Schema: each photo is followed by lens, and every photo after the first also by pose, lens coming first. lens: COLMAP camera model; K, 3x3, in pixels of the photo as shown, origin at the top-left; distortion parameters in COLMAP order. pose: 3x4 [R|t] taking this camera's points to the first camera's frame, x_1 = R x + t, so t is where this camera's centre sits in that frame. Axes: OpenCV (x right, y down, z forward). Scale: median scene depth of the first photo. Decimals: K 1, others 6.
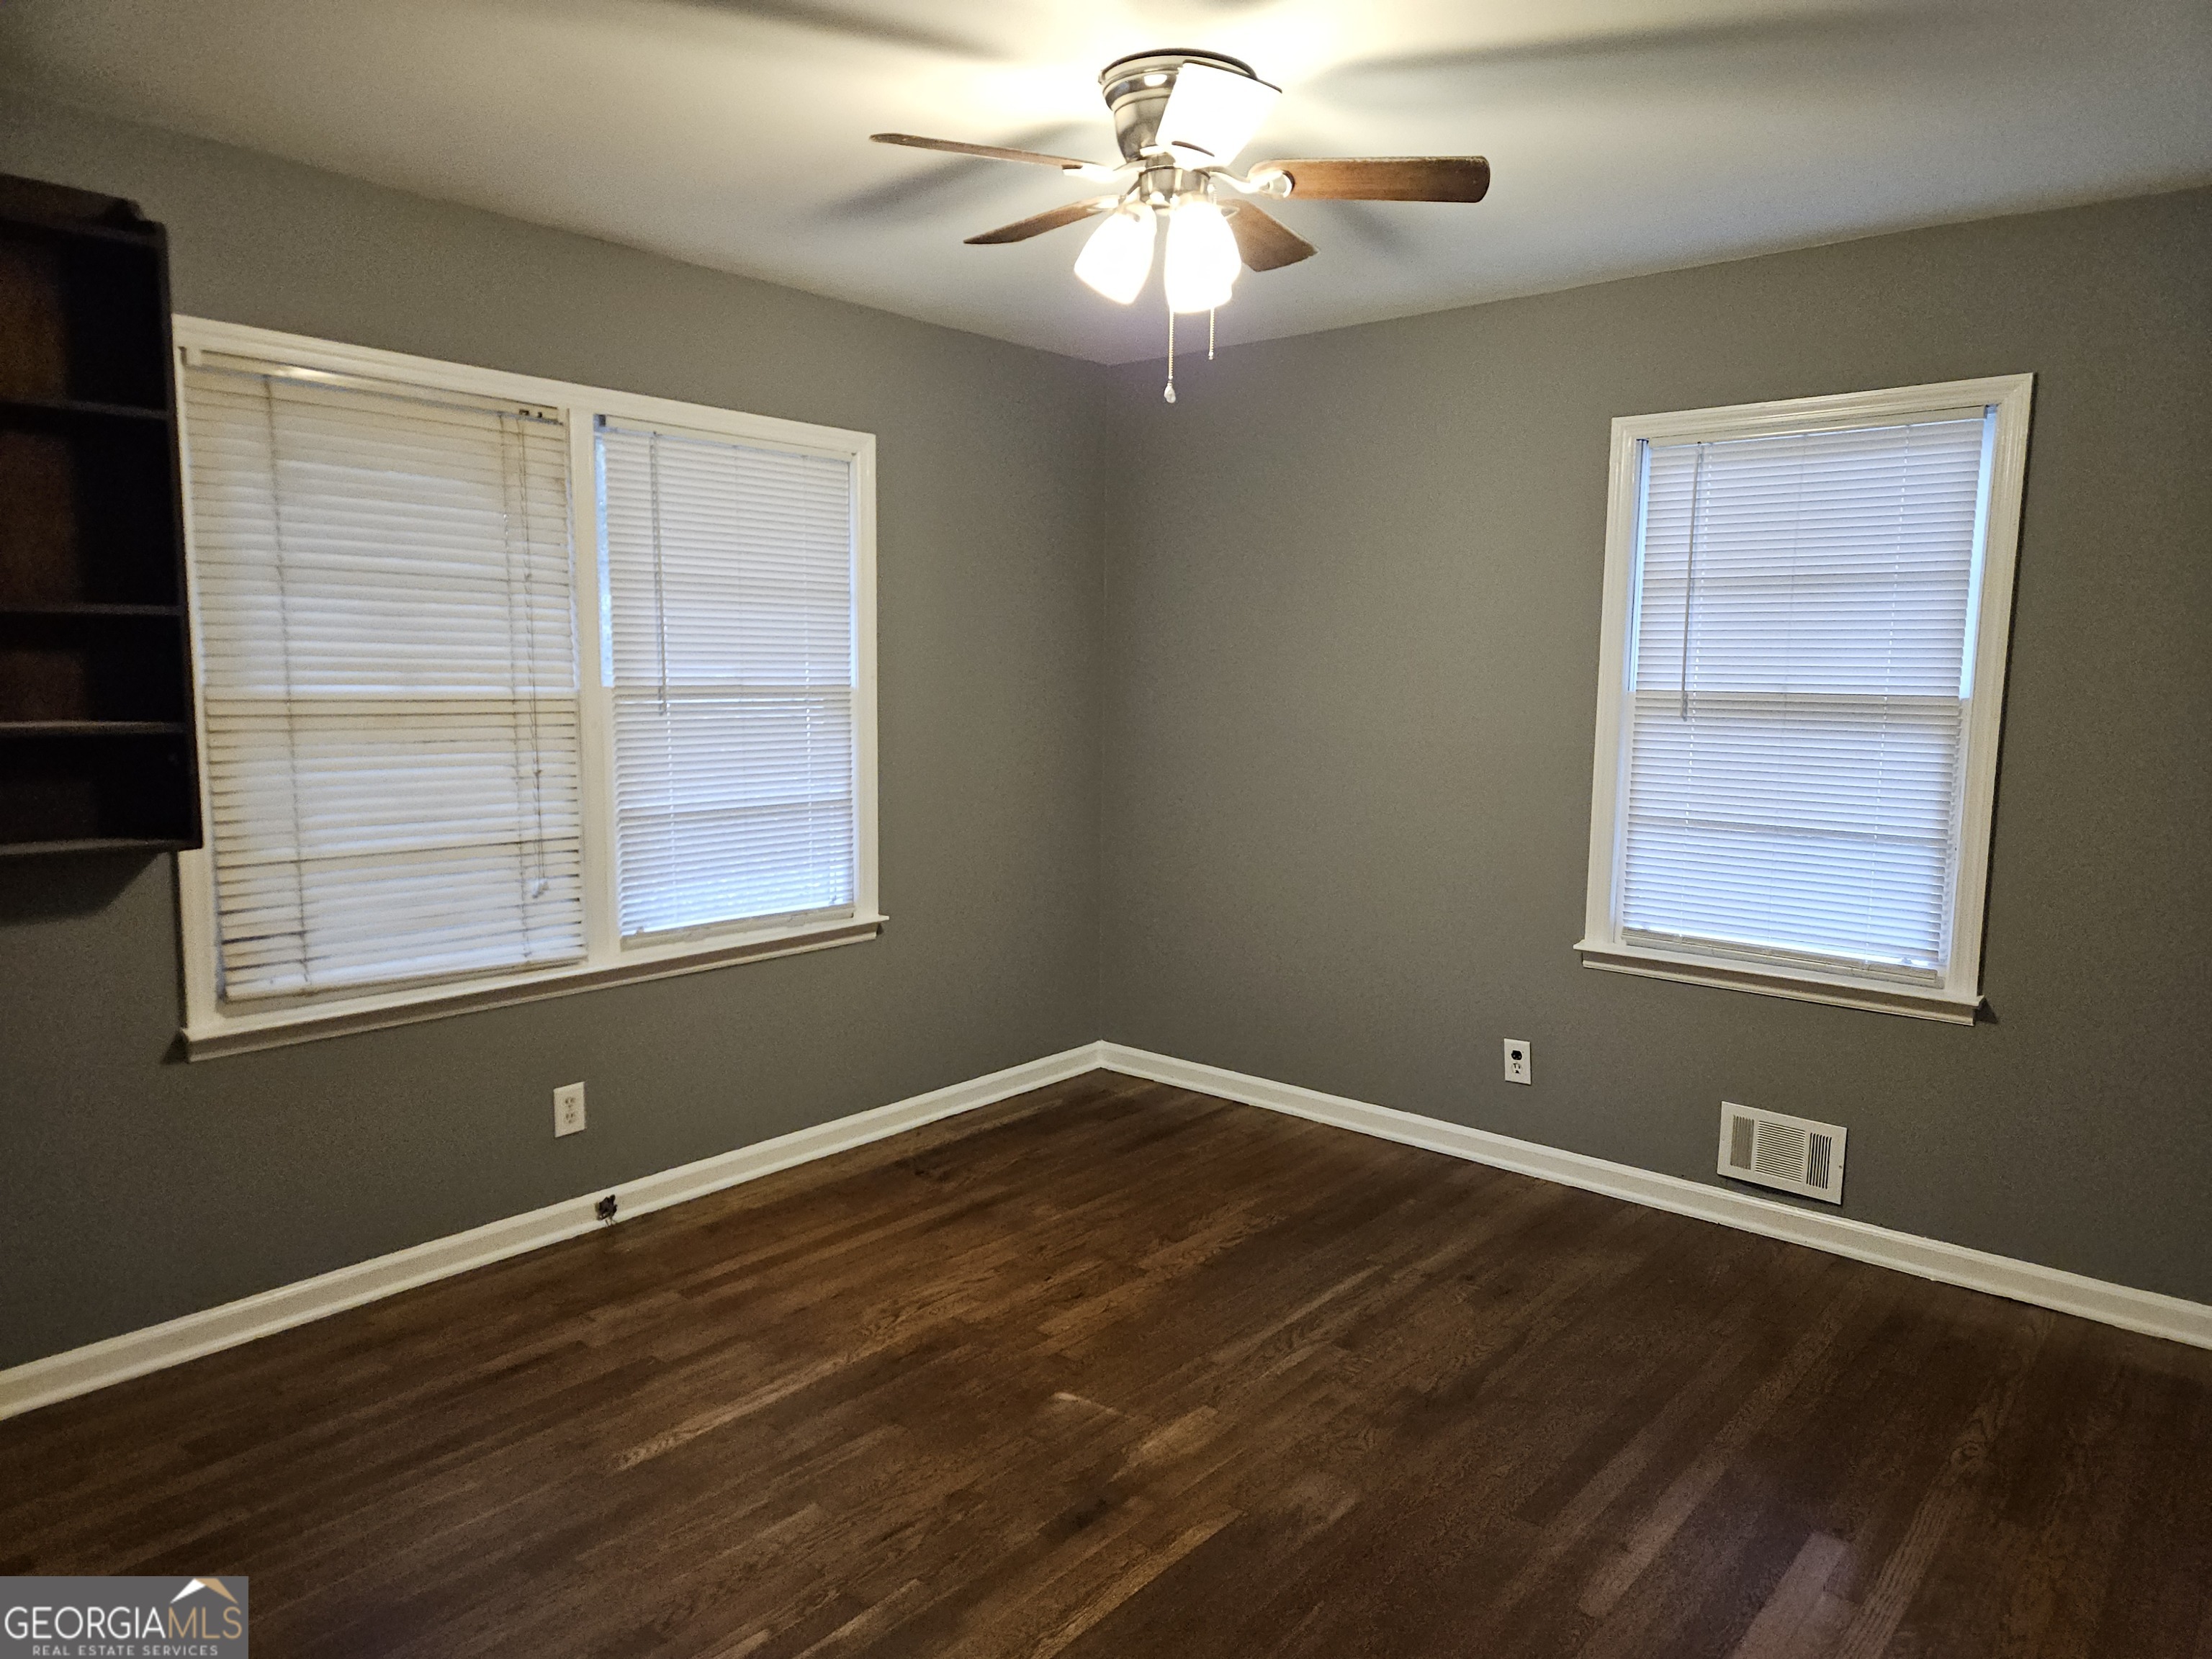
lens RADIAL K [[1475.9, 0, 1106.0], [0, 1475.9, 829.5], [0, 0, 1]] dist [0.046660, 0.000222]
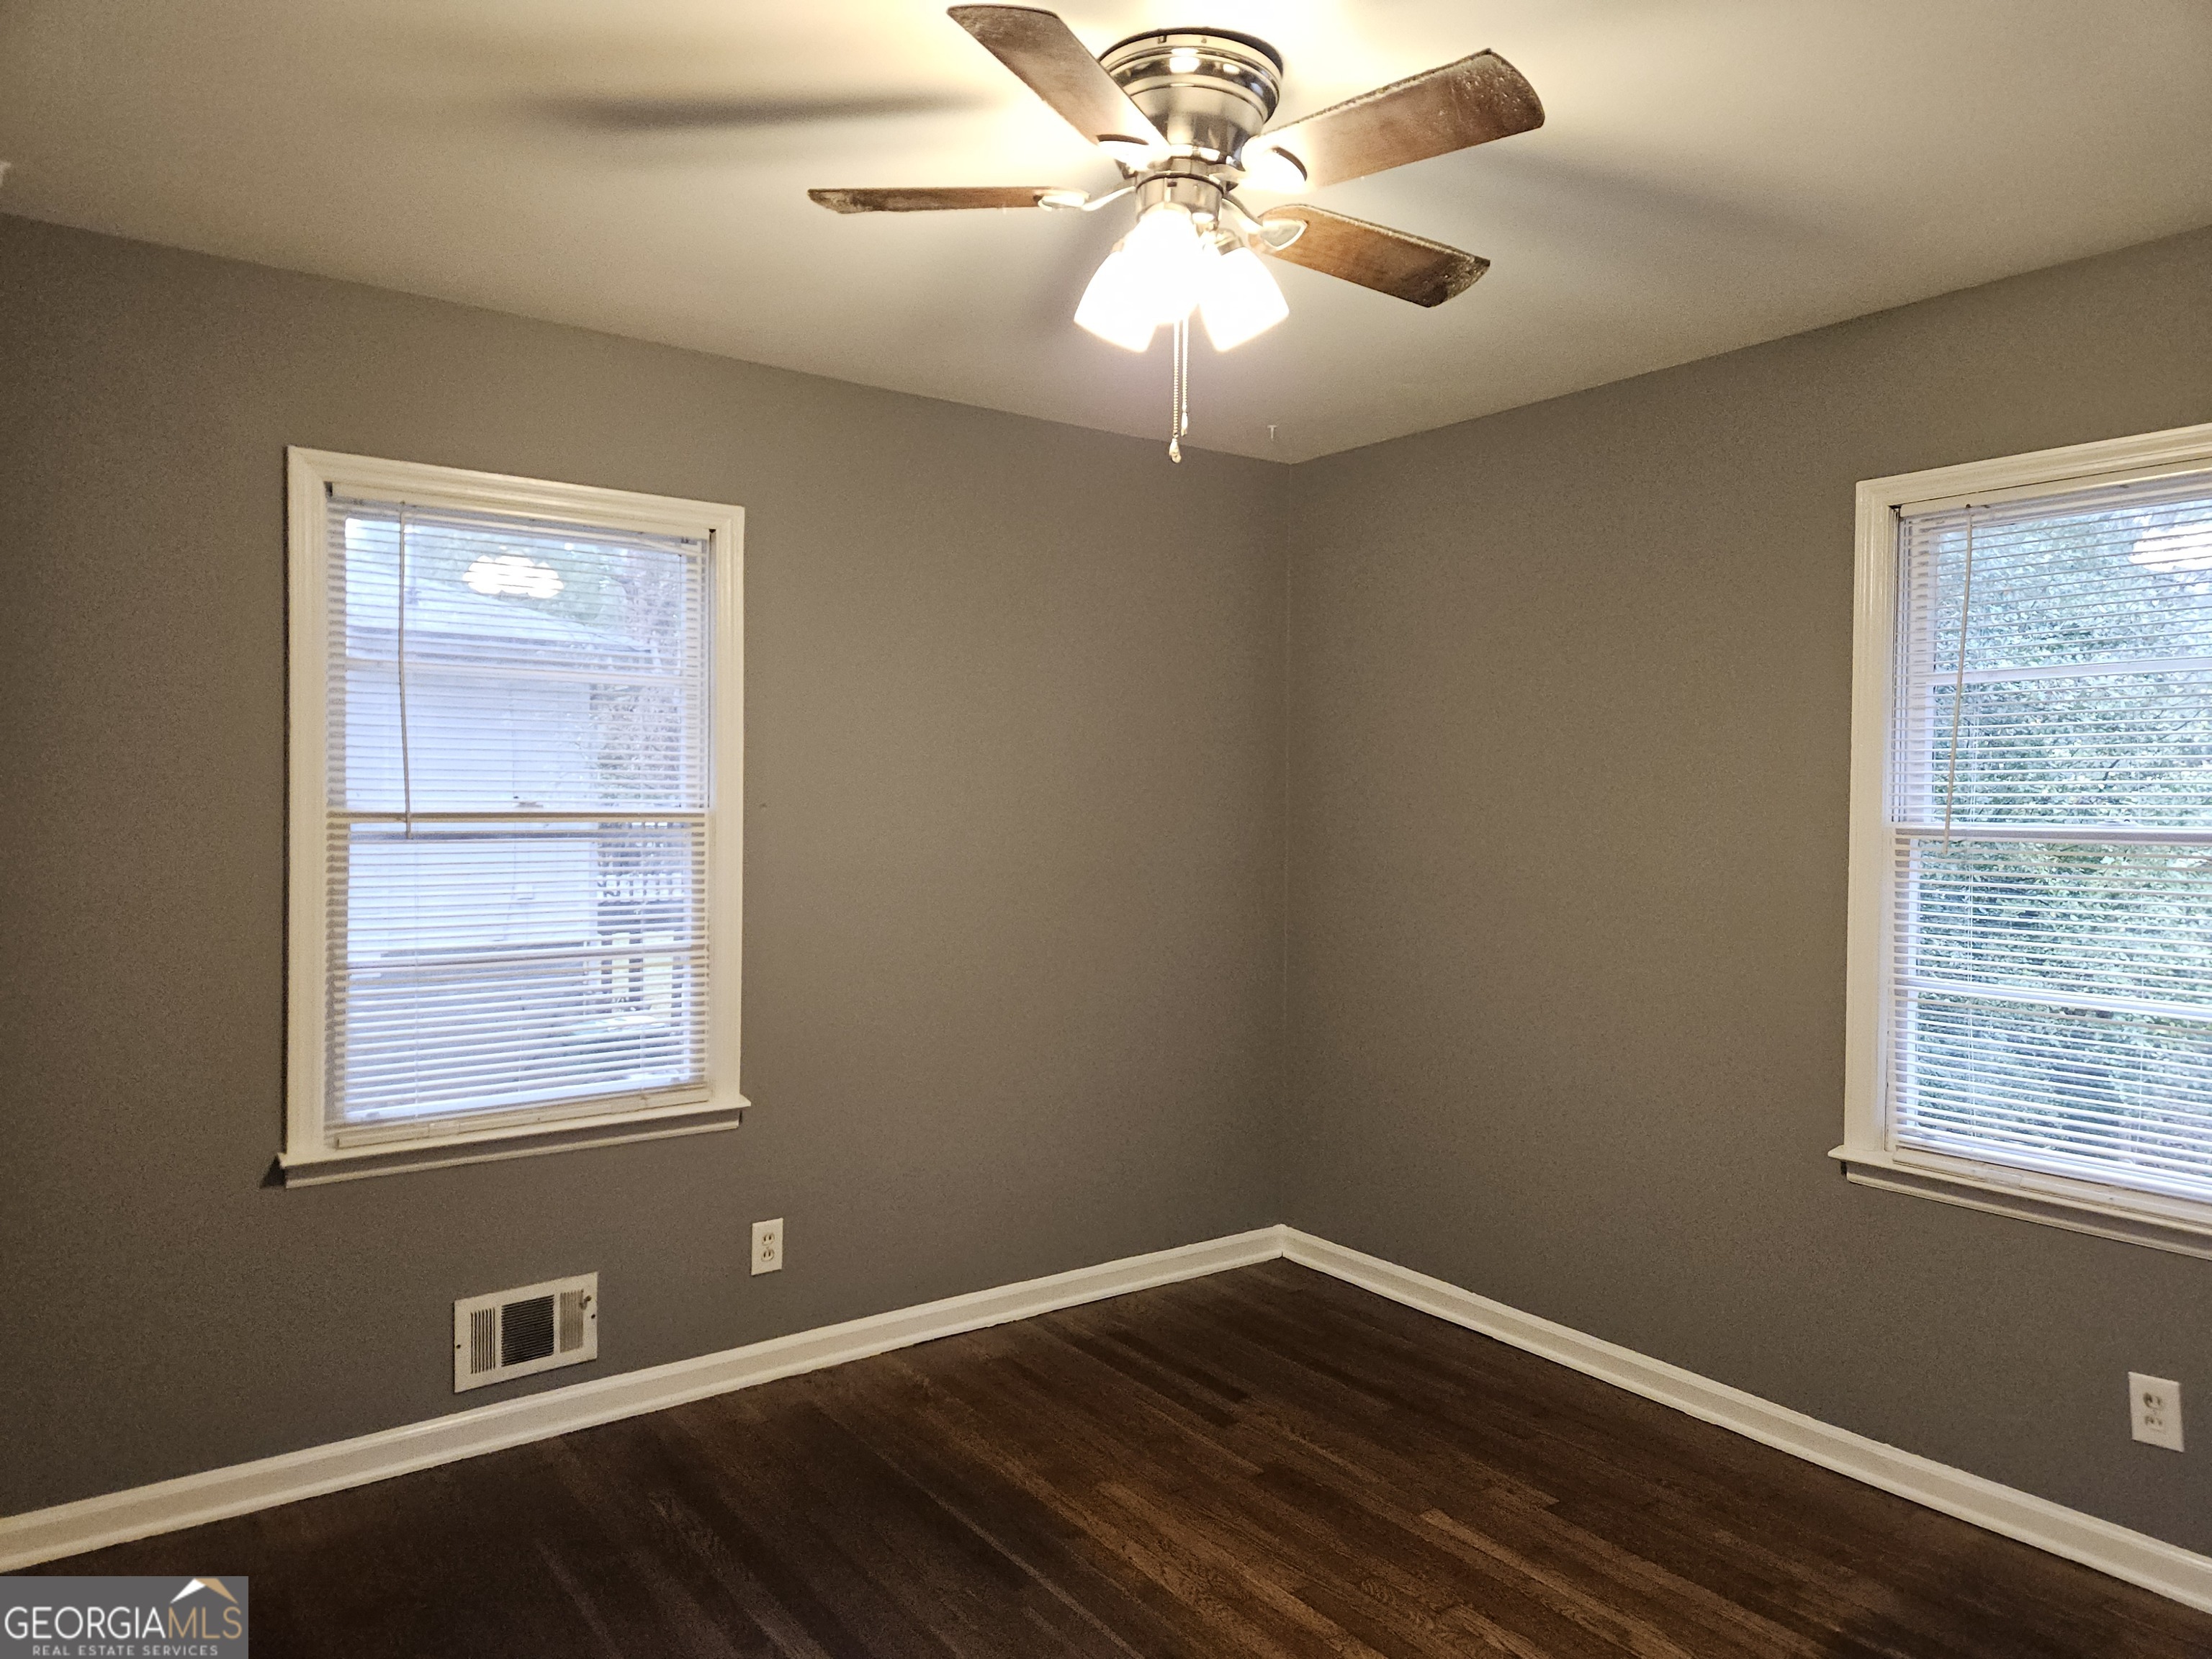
lens RADIAL K [[1478.9, 0, 1108.1], [0, 1478.9, 783.0], [0, 0, 1]] dist [-0.001389, 0.000671]
pose [[0.972262, 0.001257, -0.233889, 0.136408], [-0.028081, 0.993380, -0.111390, -0.016613], [0.232201, 0.114868, 0.965861, 0.161588]]
